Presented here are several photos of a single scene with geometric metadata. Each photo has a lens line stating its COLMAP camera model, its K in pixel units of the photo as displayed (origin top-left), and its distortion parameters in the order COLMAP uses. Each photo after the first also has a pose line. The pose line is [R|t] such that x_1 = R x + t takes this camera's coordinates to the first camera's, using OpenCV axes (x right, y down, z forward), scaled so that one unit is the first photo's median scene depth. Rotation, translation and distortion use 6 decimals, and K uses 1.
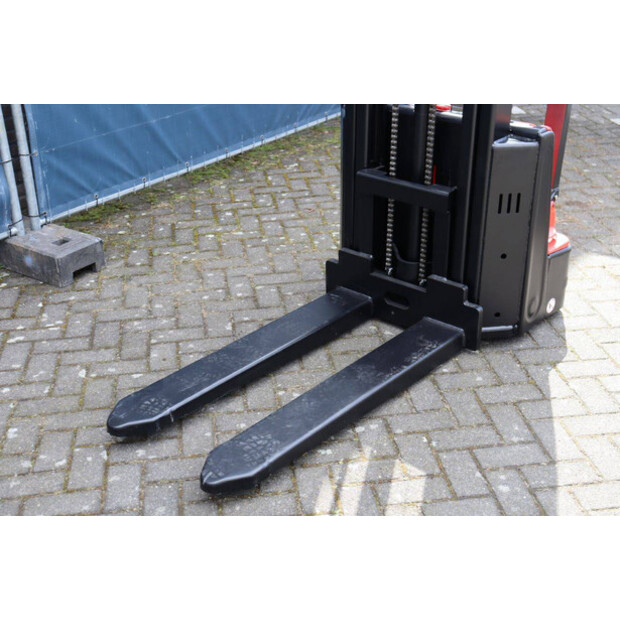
lens RADIAL K [[881.8, 0, 310.5], [0, 881.8, 296.6], [0, 0, 1]] dist [0.063112, 0.091811]
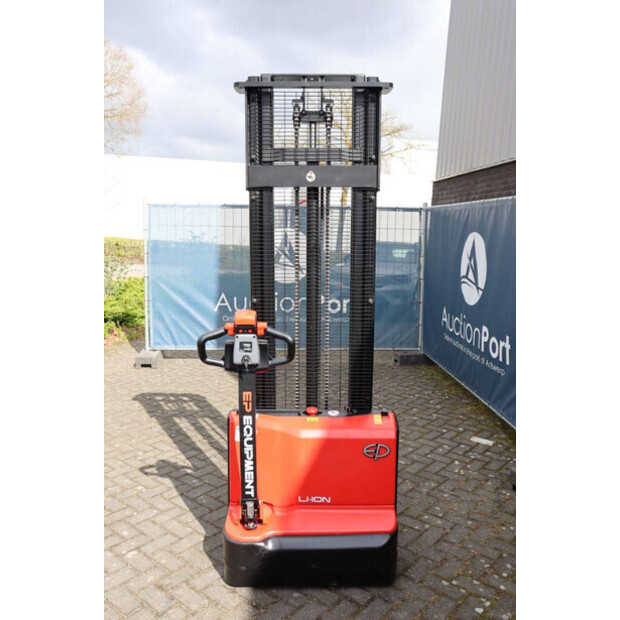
lens RADIAL K [[550.5, 0, 310.0], [0, 550.5, 310.0], [0, 0, 1]] dist [-0.088723, 0.024579]
pose [[-0.756264, 0.108960, -0.645130, 0.662326], [-0.279773, 0.837482, 0.469416, -0.717374], [0.591432, 0.535492, -0.602873, 1.366159]]
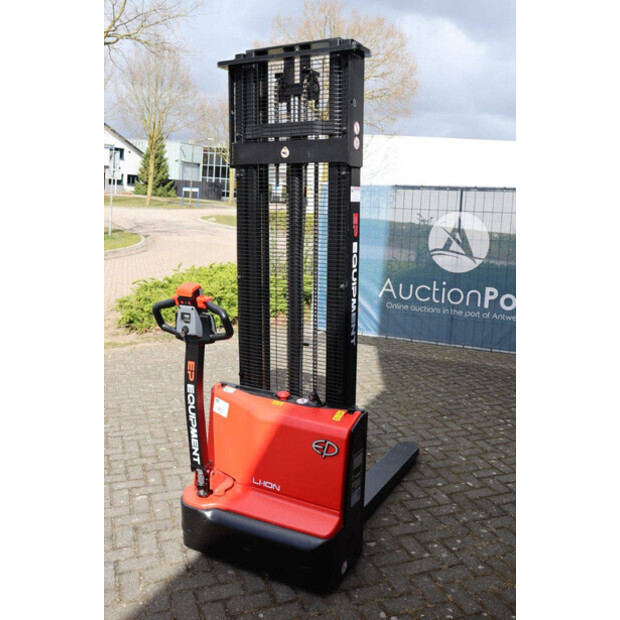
lens RADIAL K [[582.2, 0, 310.0], [0, 582.2, 310.0], [0, 0, 1]] dist [-0.065590, 0.006182]
pose [[-0.978521, 0.029726, -0.203993, 0.274713], [-0.096103, 0.809662, 0.578975, -0.799114], [0.182376, 0.586143, -0.789414, 1.555740]]
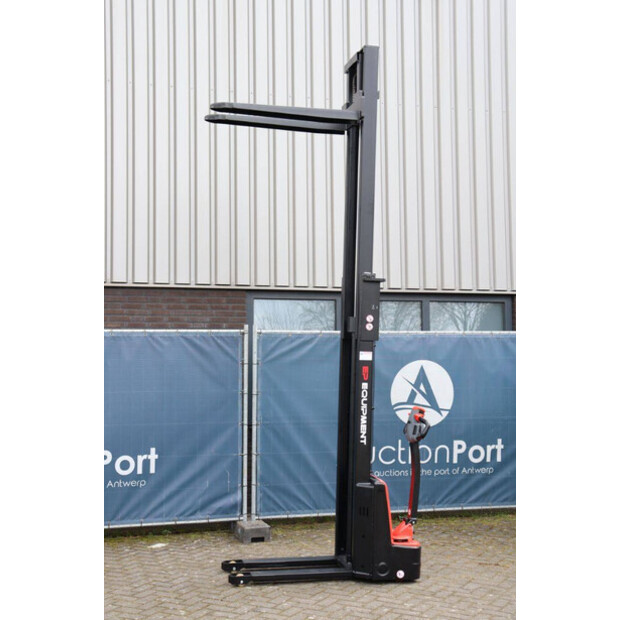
lens RADIAL K [[955.3, 0, 310.0], [0, 955.3, 310.0], [0, 0, 1]] dist [0.160407, 0.046815]
pose [[0.801008, 0.003156, -0.598646, 1.447828], [-0.278459, 0.887188, -0.367910, 0.352427], [0.529950, 0.461397, 0.711523, -0.996659]]
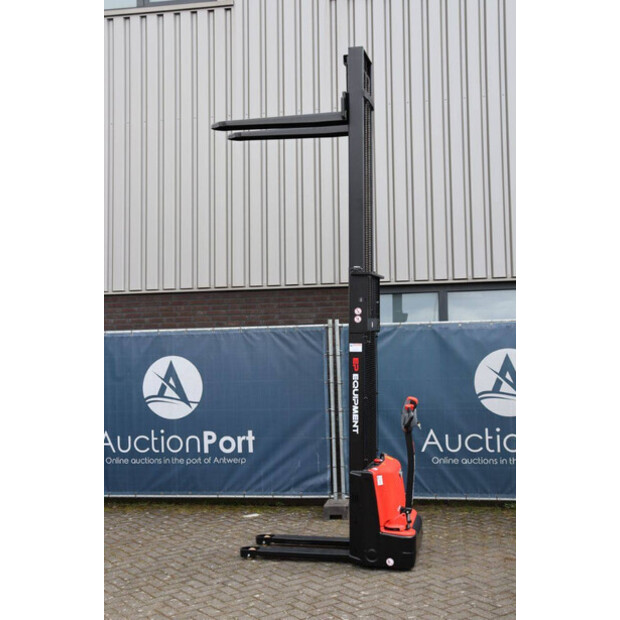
lens RADIAL K [[825.5, 0, 310.0], [0, 825.5, 310.0], [0, 0, 1]] dist [0.061377, 0.017670]
pose [[0.449812, -0.020175, -0.892895, 1.947109], [-0.373377, 0.903941, -0.208520, -0.047006], [0.811331, 0.427182, 0.399071, -0.189089]]
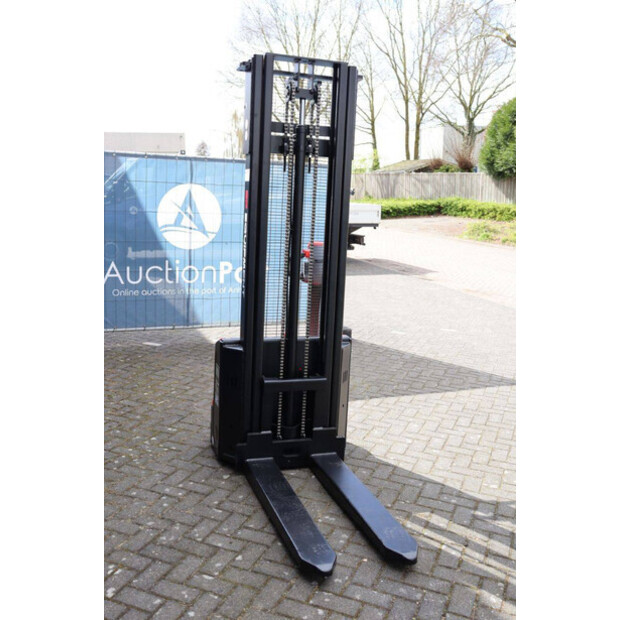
lens RADIAL K [[635.0, 0, 305.1], [0, 635.0, 308.3], [0, 0, 1]] dist [-0.104150, 0.208583]
pose [[0.512973, -0.114226, 0.850771, -0.844099], [0.319902, 0.945150, -0.065988, -0.160675], [-0.796569, 0.306014, 0.521377, 0.286725]]
